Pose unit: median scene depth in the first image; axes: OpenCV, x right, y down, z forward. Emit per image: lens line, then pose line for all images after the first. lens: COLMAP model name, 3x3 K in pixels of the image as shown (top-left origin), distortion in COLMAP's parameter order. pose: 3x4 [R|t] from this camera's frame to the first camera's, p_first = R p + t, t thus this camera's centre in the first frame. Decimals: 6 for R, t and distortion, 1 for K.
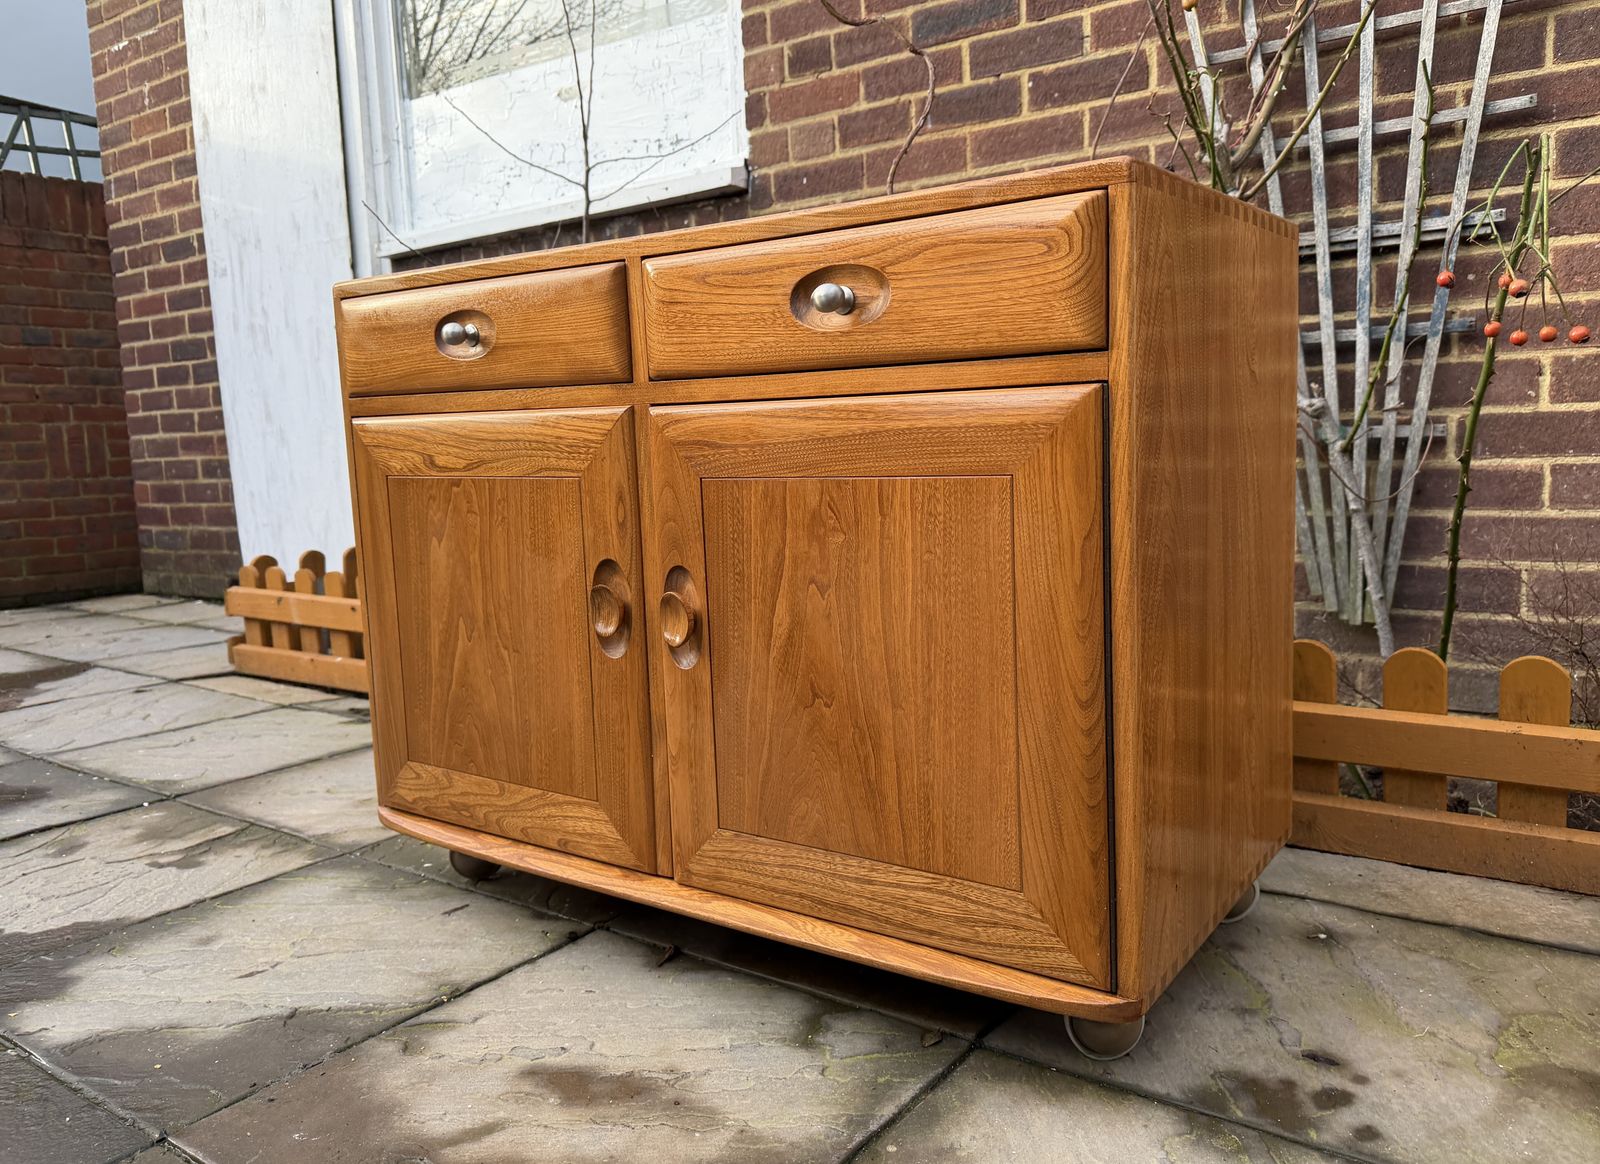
lens RADIAL K [[1200.8, 0, 824.9], [0, 1200.8, 569.5], [0, 0, 1]] dist [0.020761, -0.029688]
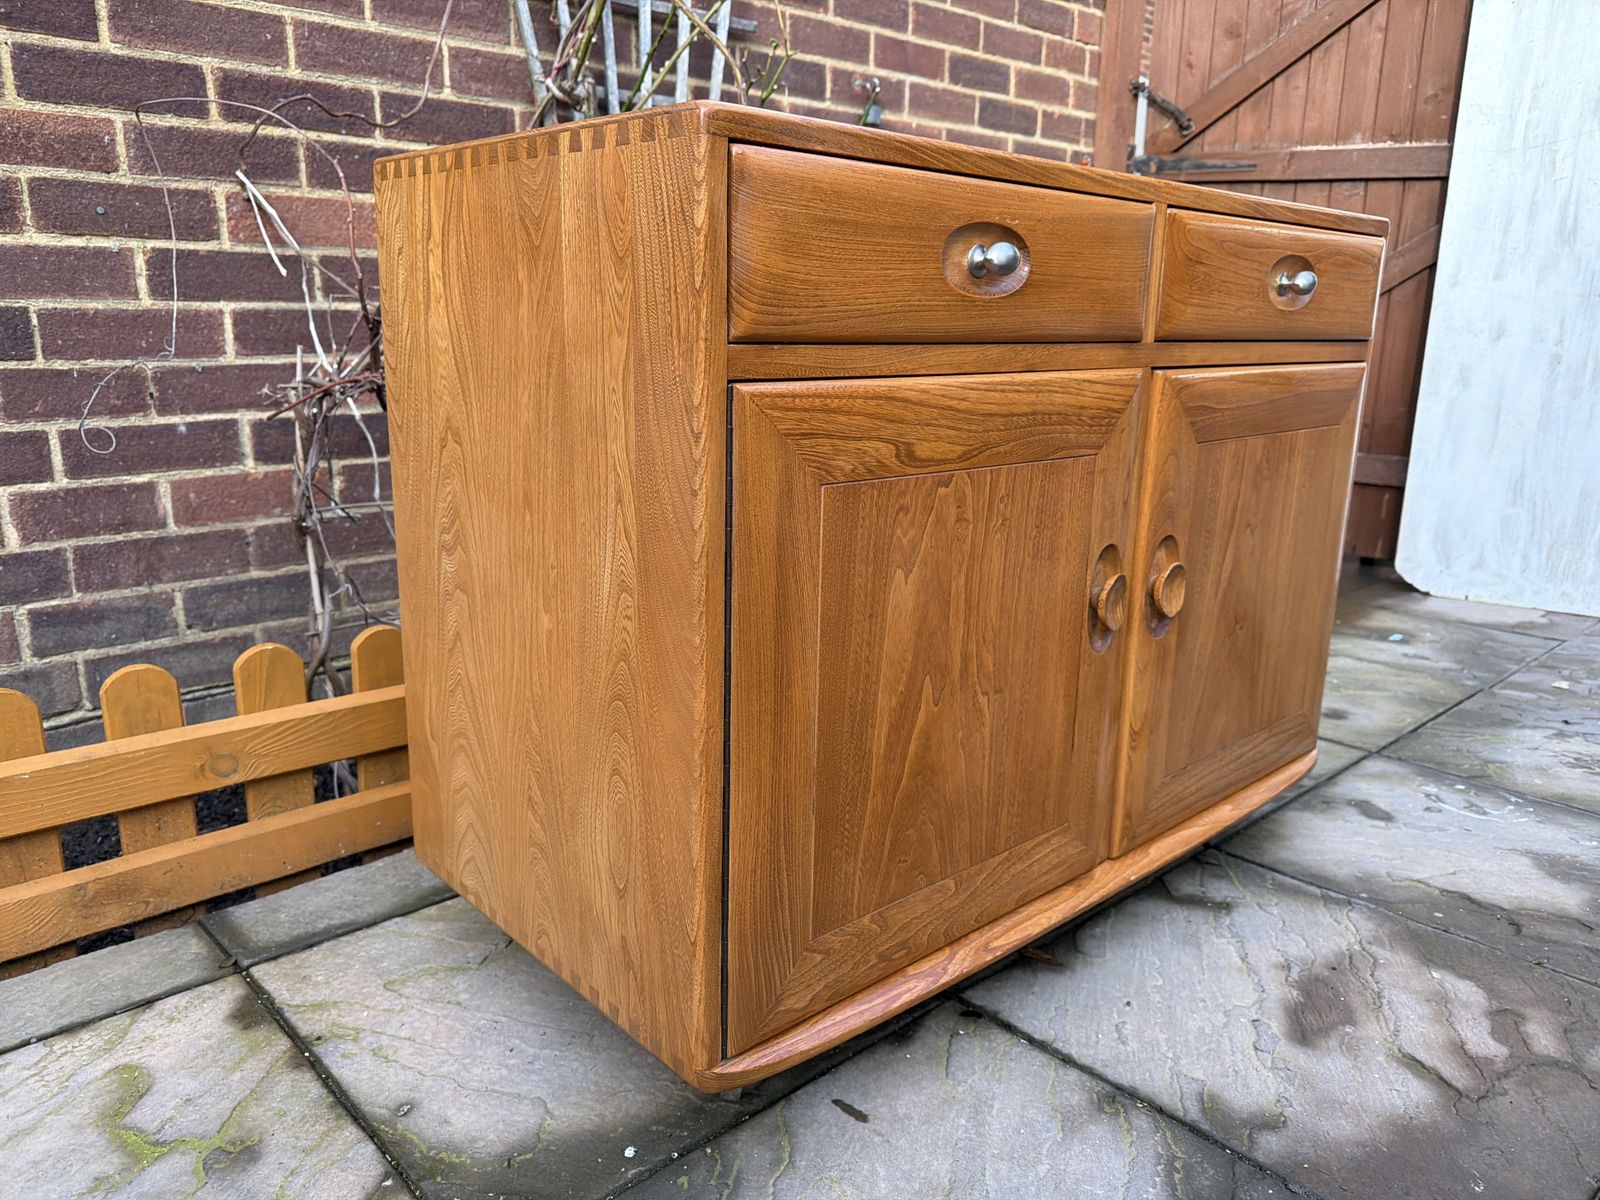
lens RADIAL K [[1151.7, 0, 807.6], [0, 1151.7, 589.1], [0, 0, 1]] dist [0.019010, -0.023651]
pose [[0.207140, -0.191943, 0.959297, -0.923177], [0.092065, 0.980037, 0.176213, -0.129194], [-0.973970, 0.051817, 0.220676, 0.906191]]
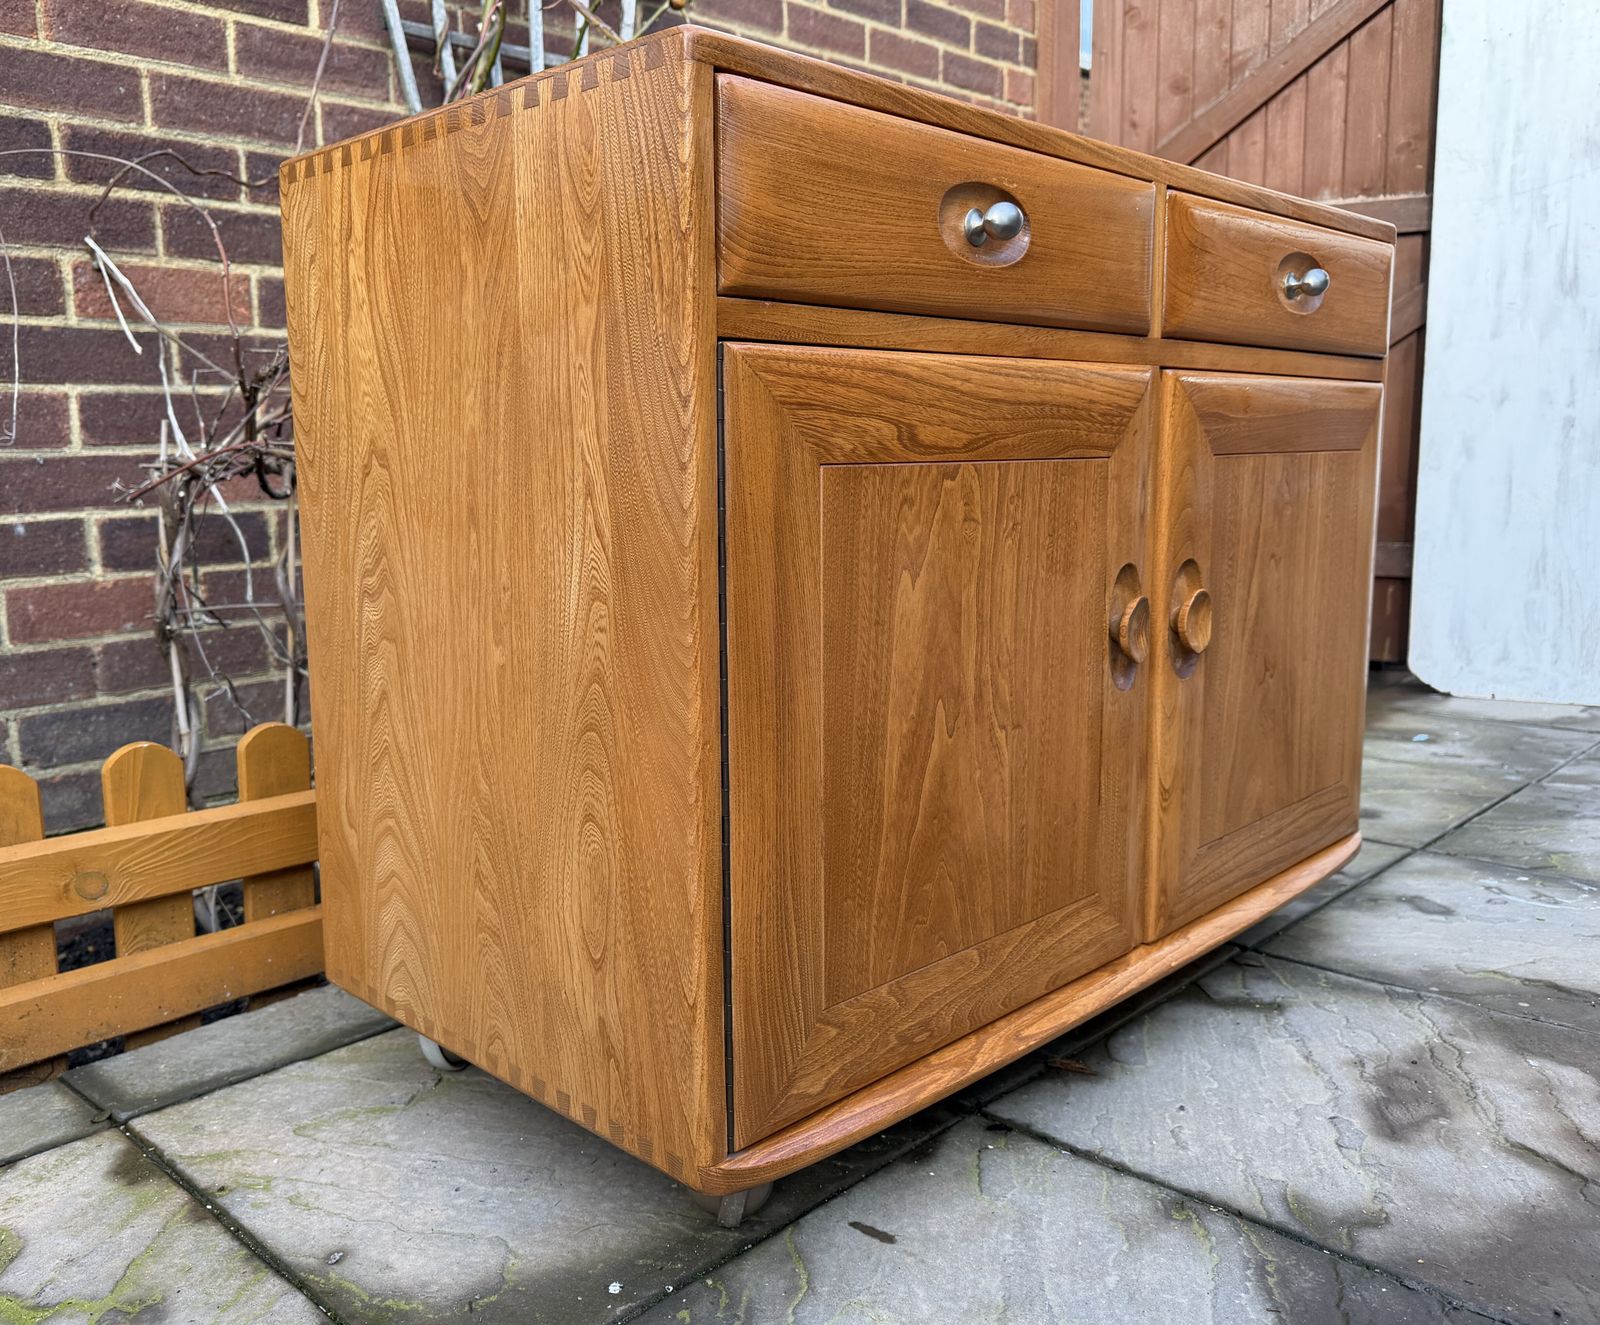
lens RADIAL K [[1345.8, 0, 738.8], [0, 1345.8, 648.0], [0, 0, 1]] dist [0.017730, -0.021758]
pose [[0.176690, -0.110546, 0.978039, -0.953524], [0.129450, 0.987651, 0.088246, -0.056787], [-0.975717, 0.111015, 0.188819, 0.954926]]
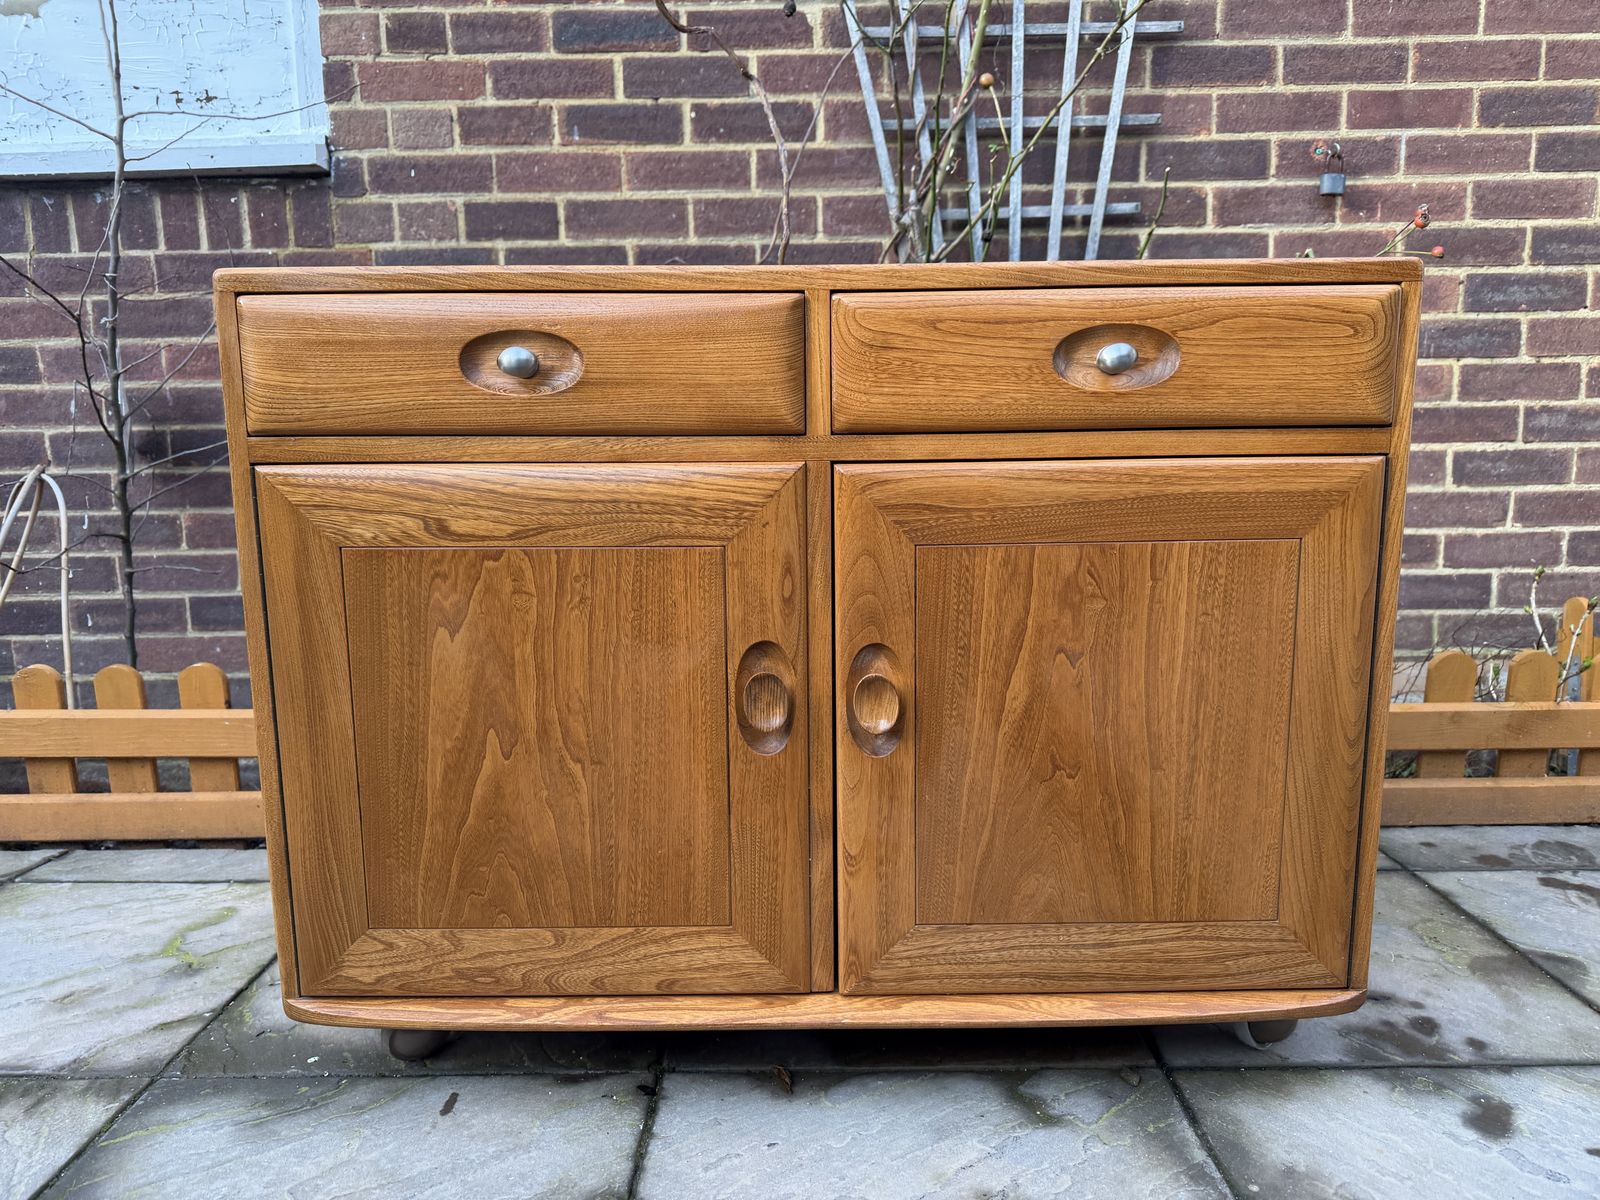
lens RADIAL K [[1151.7, 0, 808.5], [0, 1151.7, 613.0], [0, 0, 1]] dist [0.019010, -0.023651]
pose [[0.817004, -0.070124, 0.572352, -0.545560], [0.052445, 0.997501, 0.047351, -0.057677], [-0.574242, -0.008669, 0.818640, 0.277222]]
